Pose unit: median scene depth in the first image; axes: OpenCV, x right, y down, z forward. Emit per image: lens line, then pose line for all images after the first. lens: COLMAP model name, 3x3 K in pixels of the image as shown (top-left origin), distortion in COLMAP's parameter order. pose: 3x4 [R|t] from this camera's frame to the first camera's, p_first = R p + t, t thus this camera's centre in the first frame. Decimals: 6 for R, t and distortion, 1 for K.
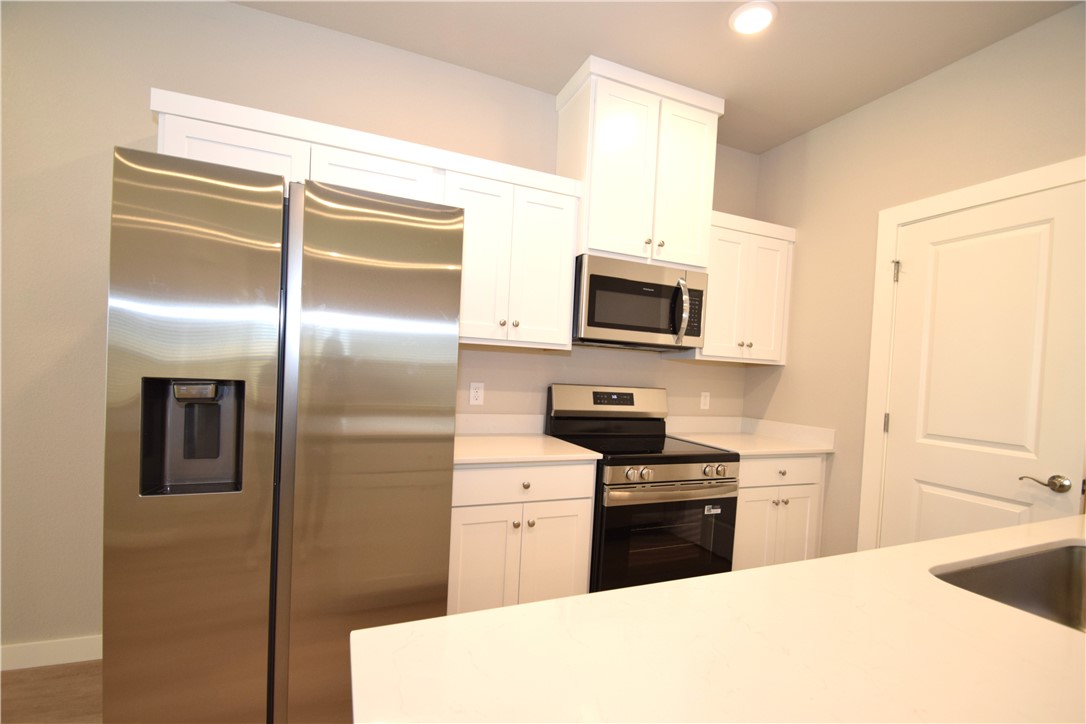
lens RADIAL K [[479.7, 0, 540.9], [0, 479.7, 384.1], [0, 0, 1]] dist [0.012307, -0.021629]
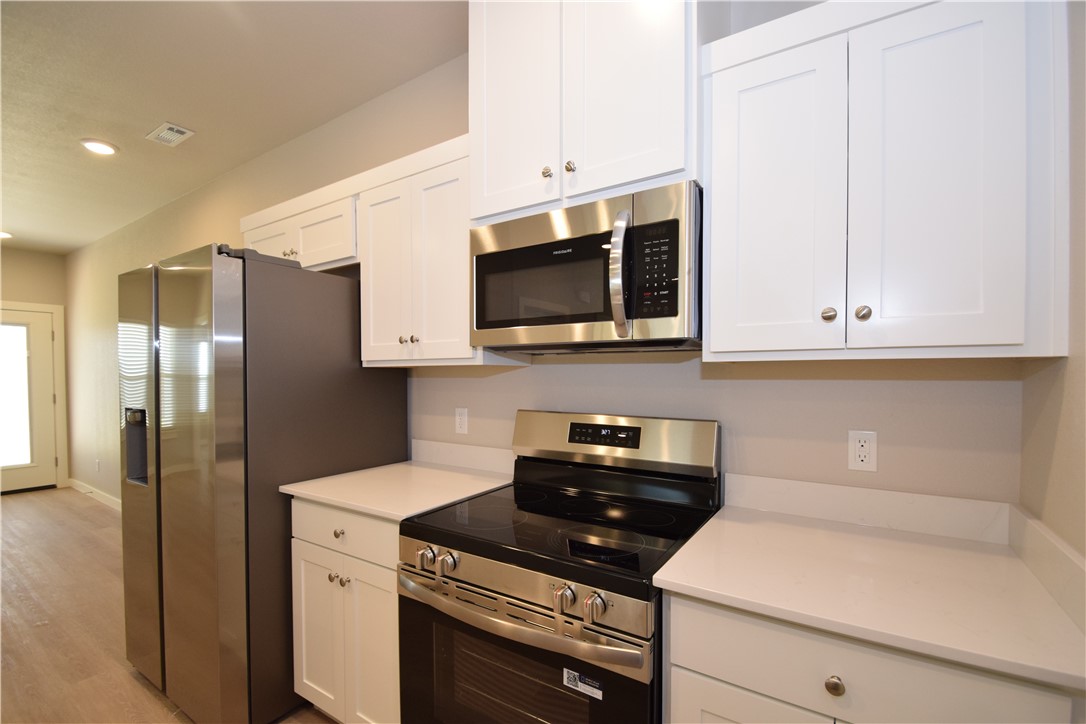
lens RADIAL K [[479.7, 0, 540.9], [0, 479.7, 384.1], [0, 0, 1]] dist [0.012307, -0.021629]
pose [[0.547200, -0.032286, -0.836379, 0.636095], [0.006254, 0.999386, -0.034487, -0.014466], [0.836979, 0.013641, 0.547066, 0.605222]]
